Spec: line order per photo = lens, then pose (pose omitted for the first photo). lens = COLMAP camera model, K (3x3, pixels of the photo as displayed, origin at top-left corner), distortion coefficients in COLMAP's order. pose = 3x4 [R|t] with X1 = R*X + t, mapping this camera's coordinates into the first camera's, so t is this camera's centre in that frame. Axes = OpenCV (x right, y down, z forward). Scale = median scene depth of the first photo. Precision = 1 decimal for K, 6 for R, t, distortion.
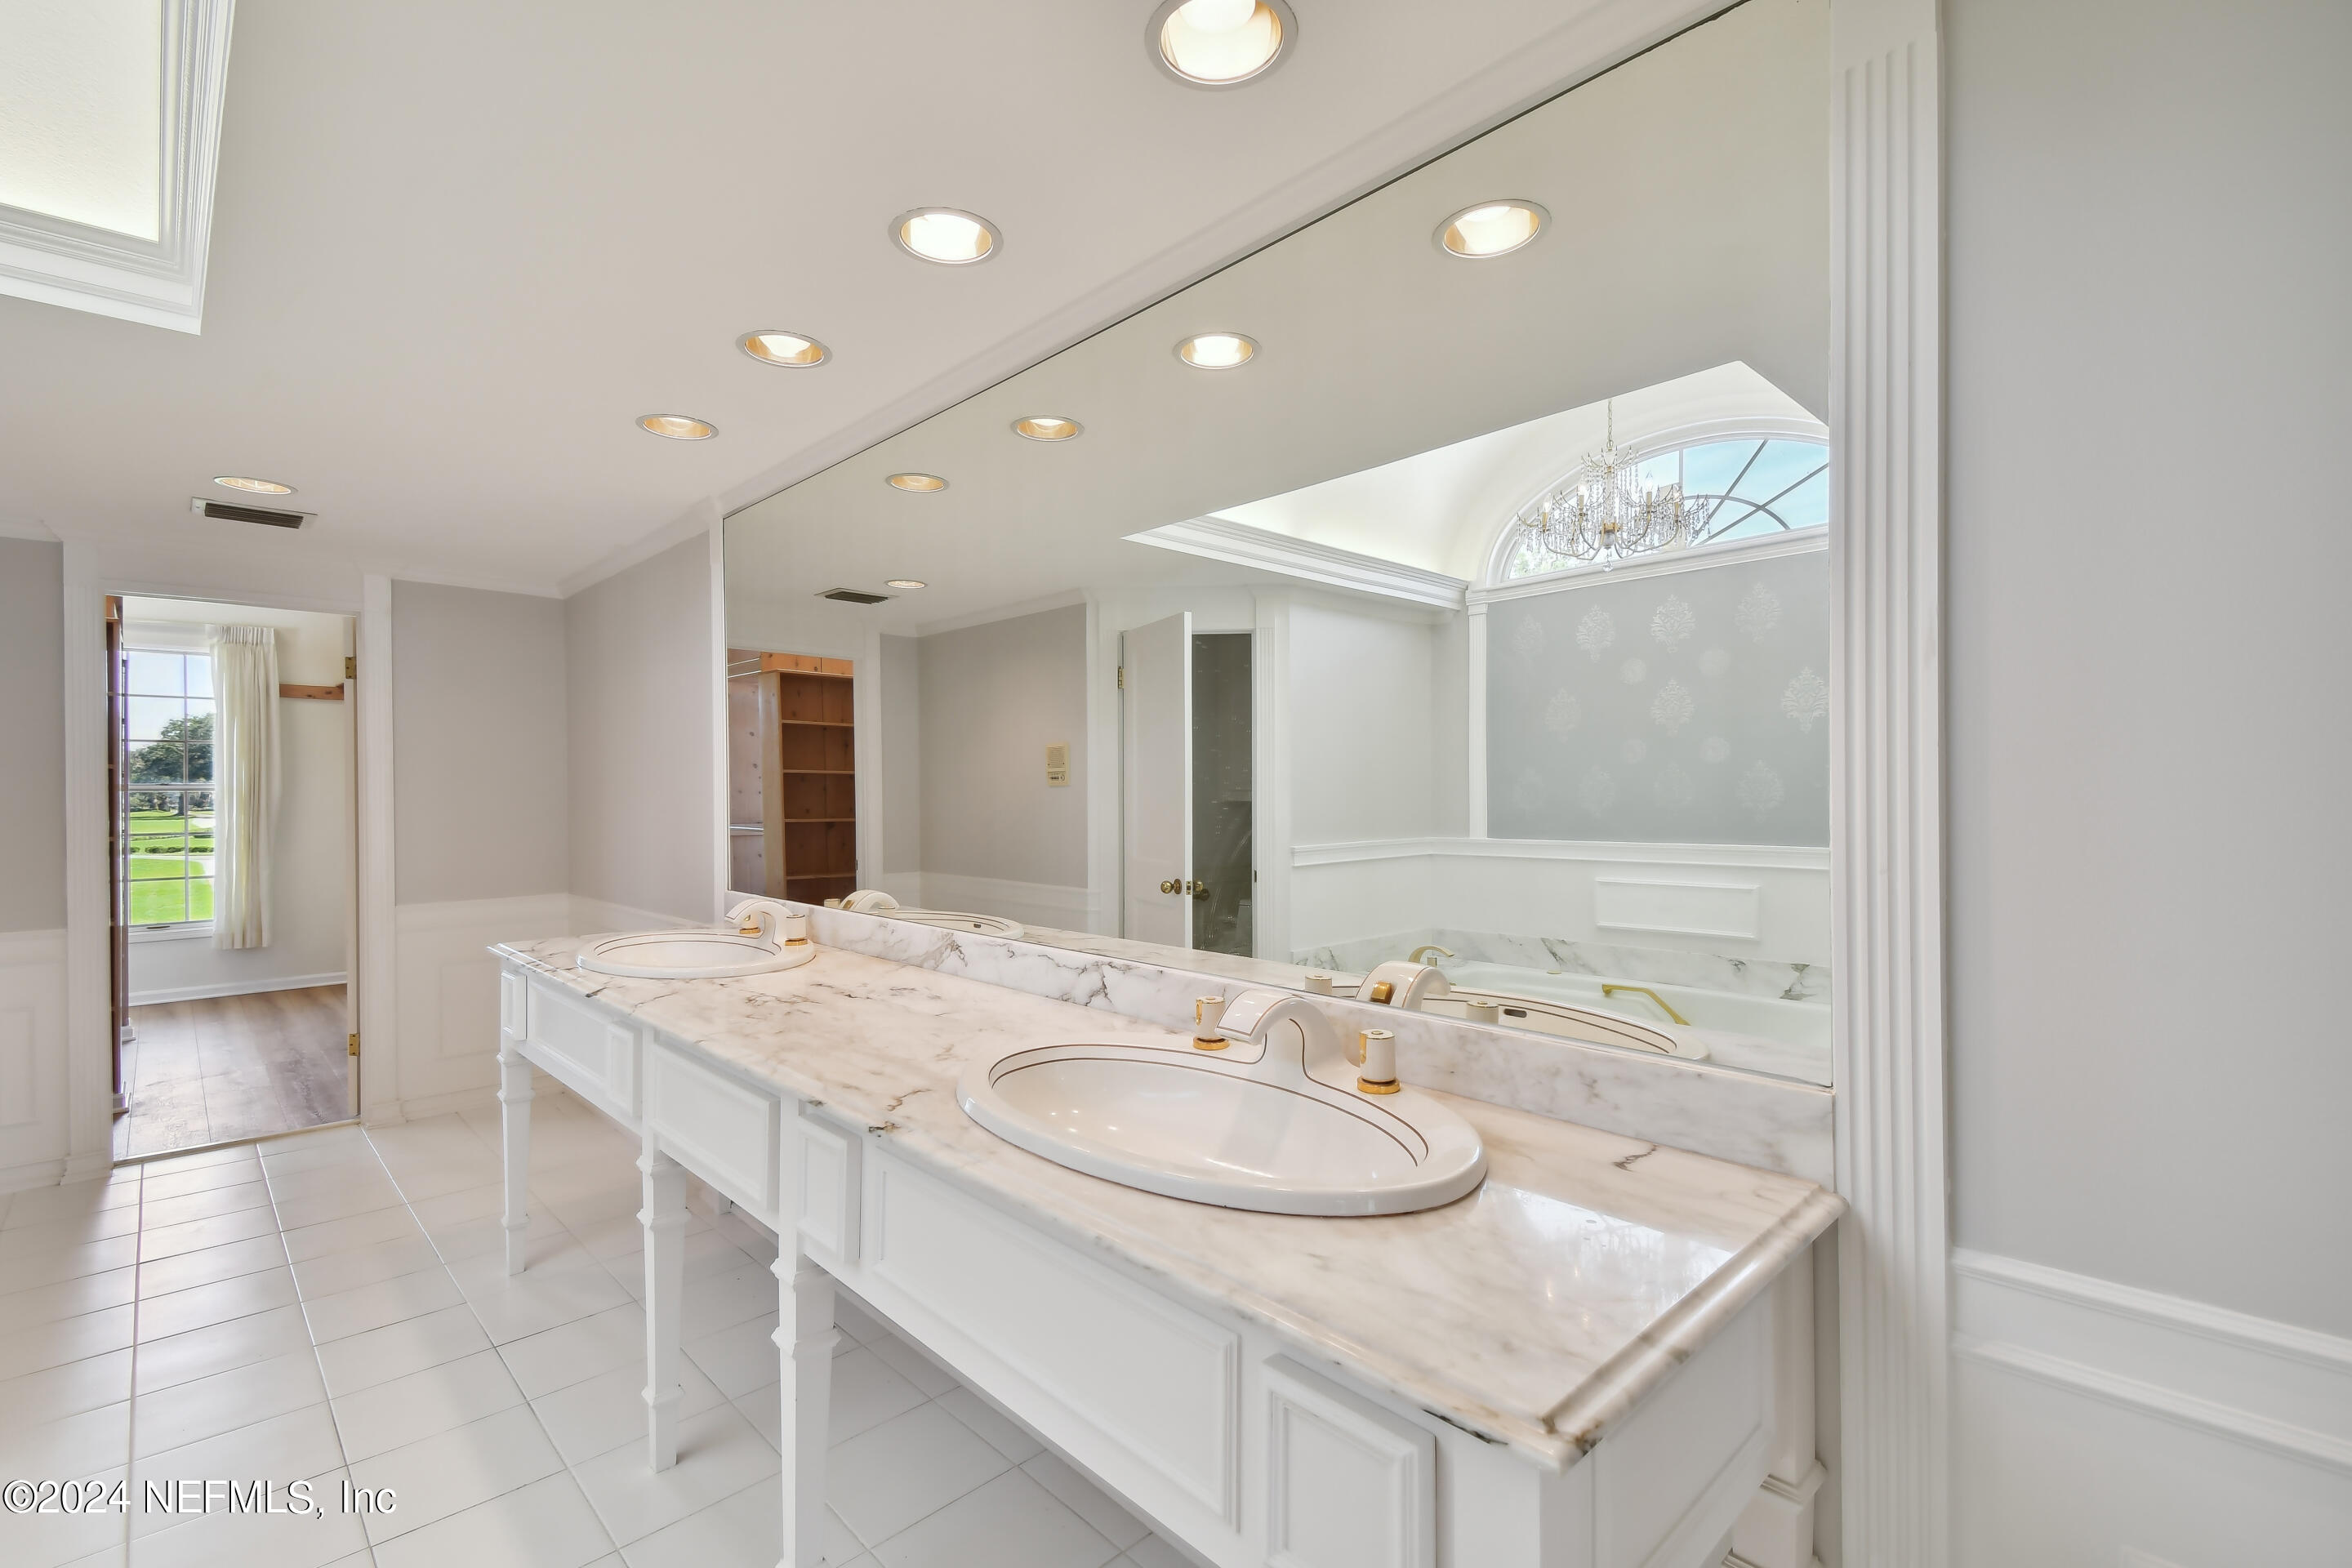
lens RADIAL K [[1025.8, 0, 1175.2], [0, 1025.8, 789.6], [0, 0, 1]] dist [0.028404, -0.008034]
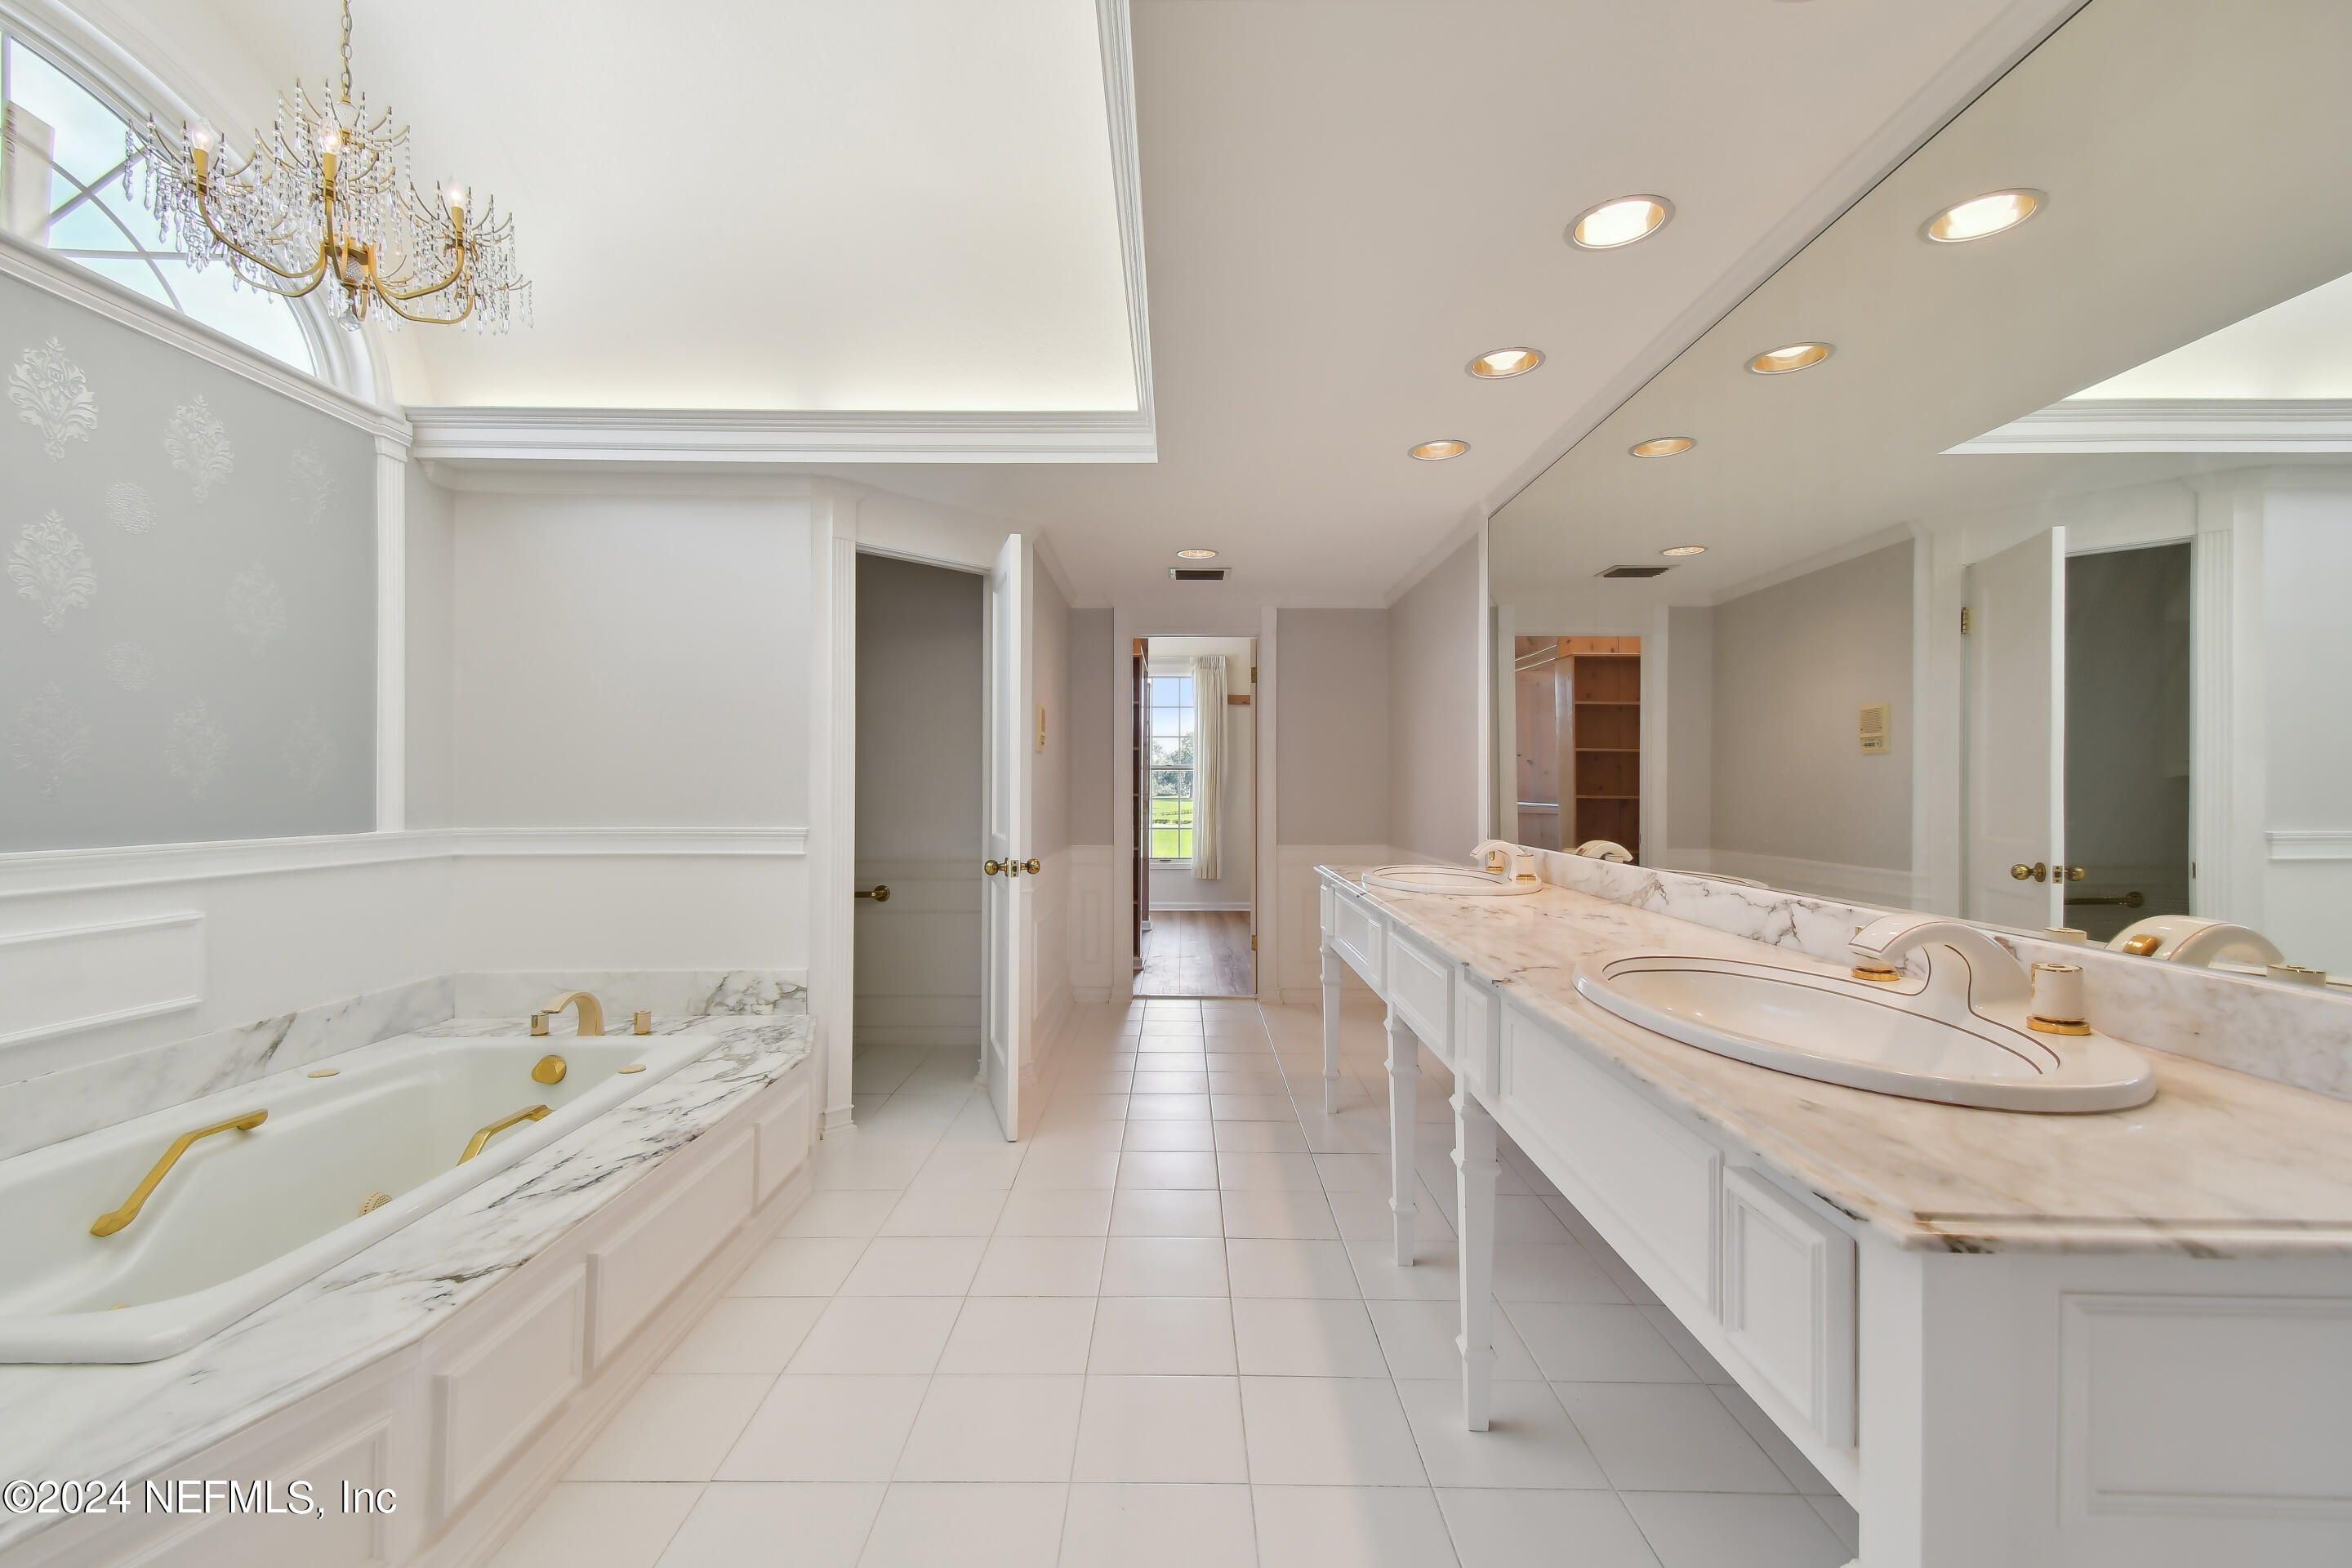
lens RADIAL K [[1025.8, 0, 1183.2], [0, 1025.8, 784.0], [0, 0, 1]] dist [0.028404, -0.008034]
pose [[0.715774, 0.000855, -0.698332, 0.144401], [-0.002515, 0.999996, -0.001354, 0.043826], [0.698328, 0.002725, 0.715773, -0.073914]]
